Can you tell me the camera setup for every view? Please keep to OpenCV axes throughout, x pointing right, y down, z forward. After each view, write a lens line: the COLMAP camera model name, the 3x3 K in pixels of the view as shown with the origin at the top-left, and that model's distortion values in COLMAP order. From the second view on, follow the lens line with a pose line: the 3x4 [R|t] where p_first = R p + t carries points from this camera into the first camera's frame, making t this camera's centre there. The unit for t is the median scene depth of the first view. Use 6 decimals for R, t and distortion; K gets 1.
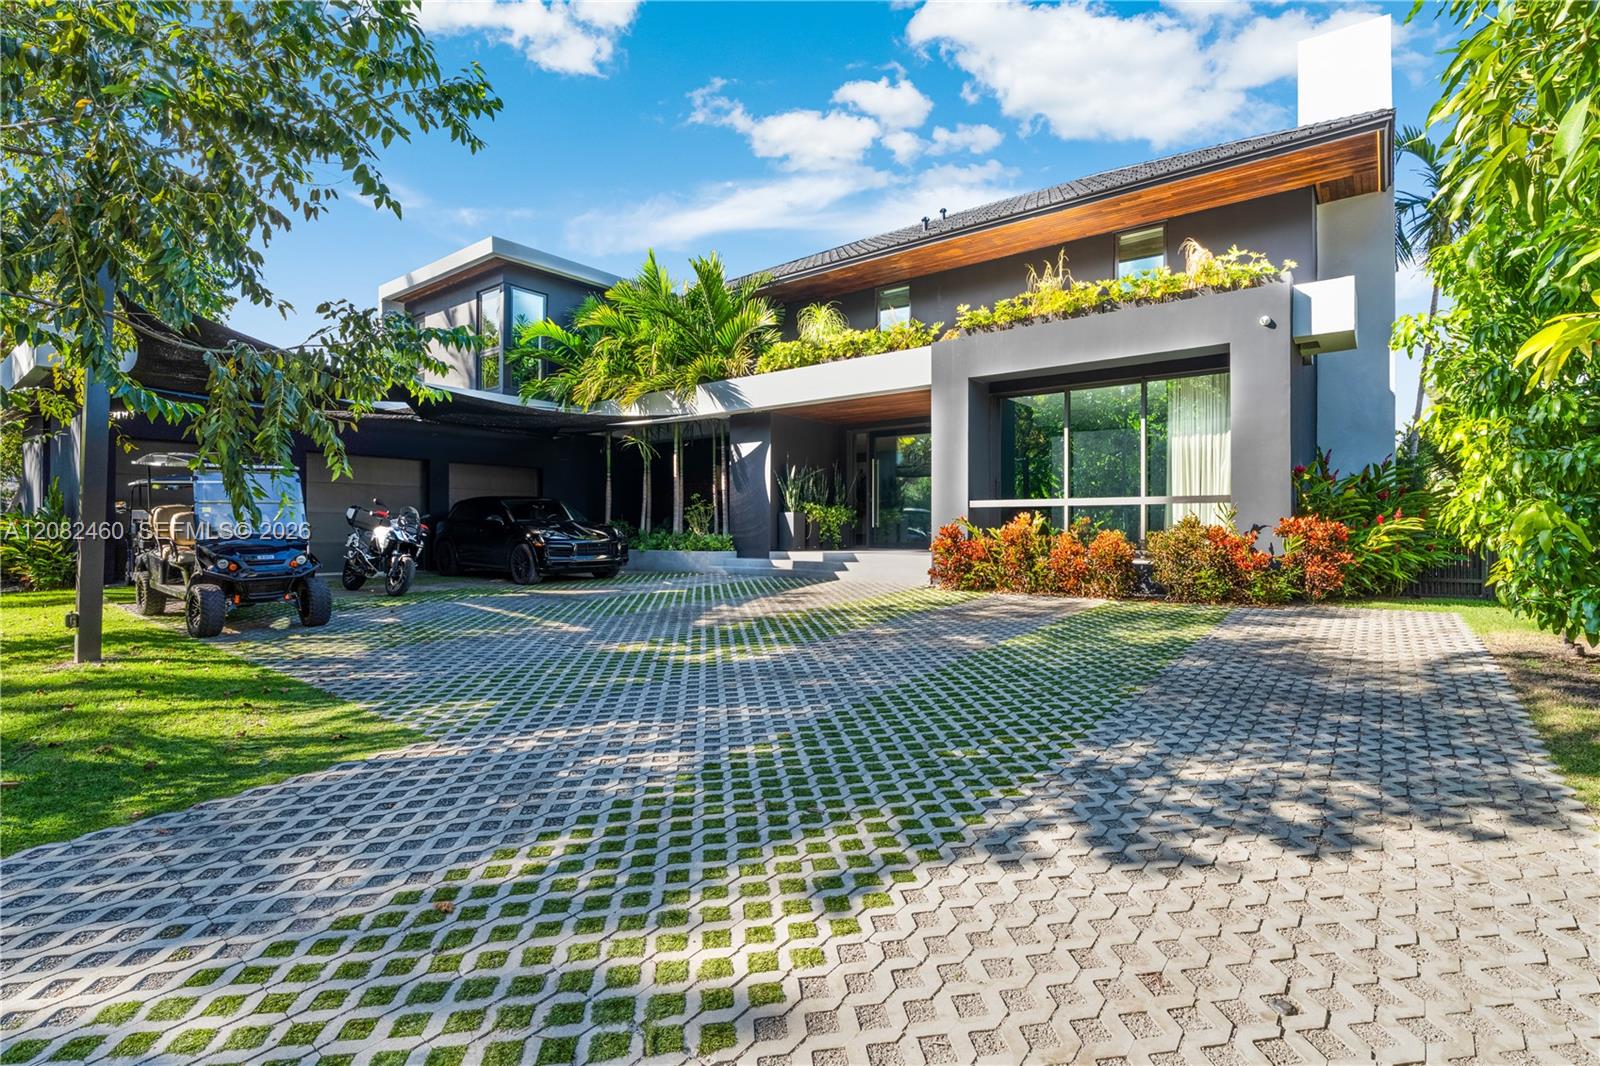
lens RADIAL K [[740.8, 0, 800.0], [0, 740.8, 533.0], [0, 0, 1]] dist [-0.008270, 0.000479]
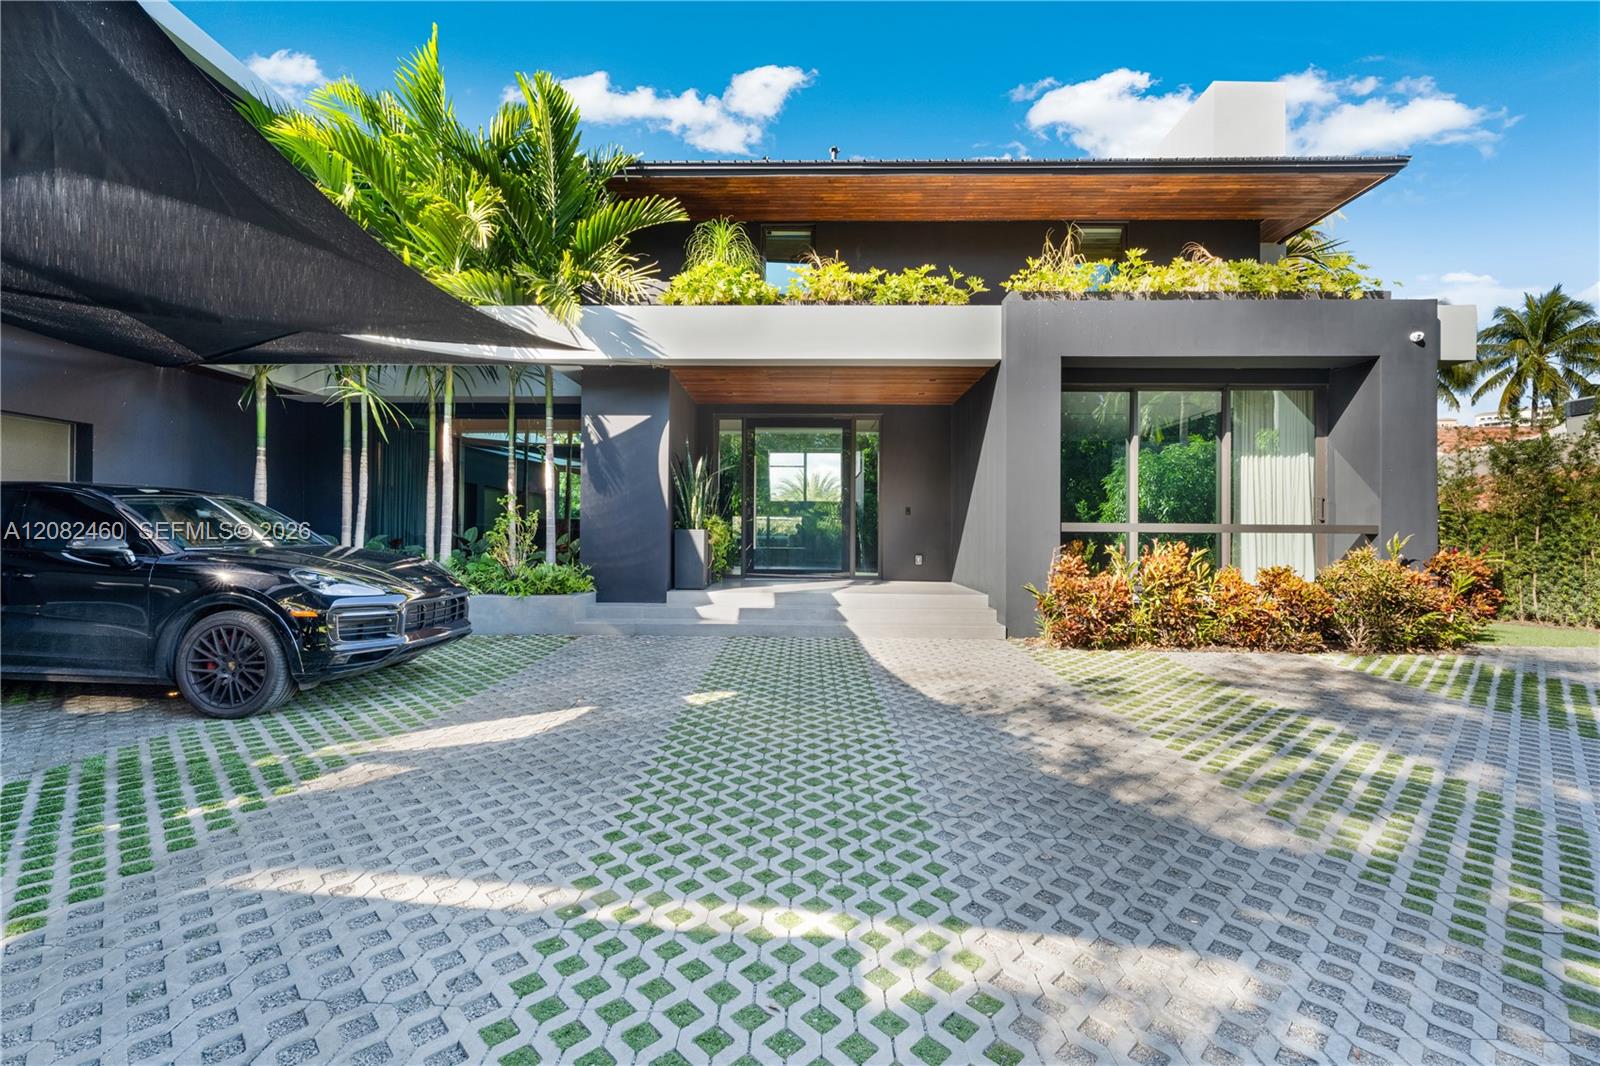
lens RADIAL K [[714.8, 0, 779.6], [0, 714.8, 529.2], [0, 0, 1]] dist [0.000298, 0.000324]
pose [[0.809944, 0.009596, 0.586429, -0.415678], [-0.005036, 0.999943, -0.009407, -0.029945], [-0.586486, 0.004667, 0.809946, 0.587508]]
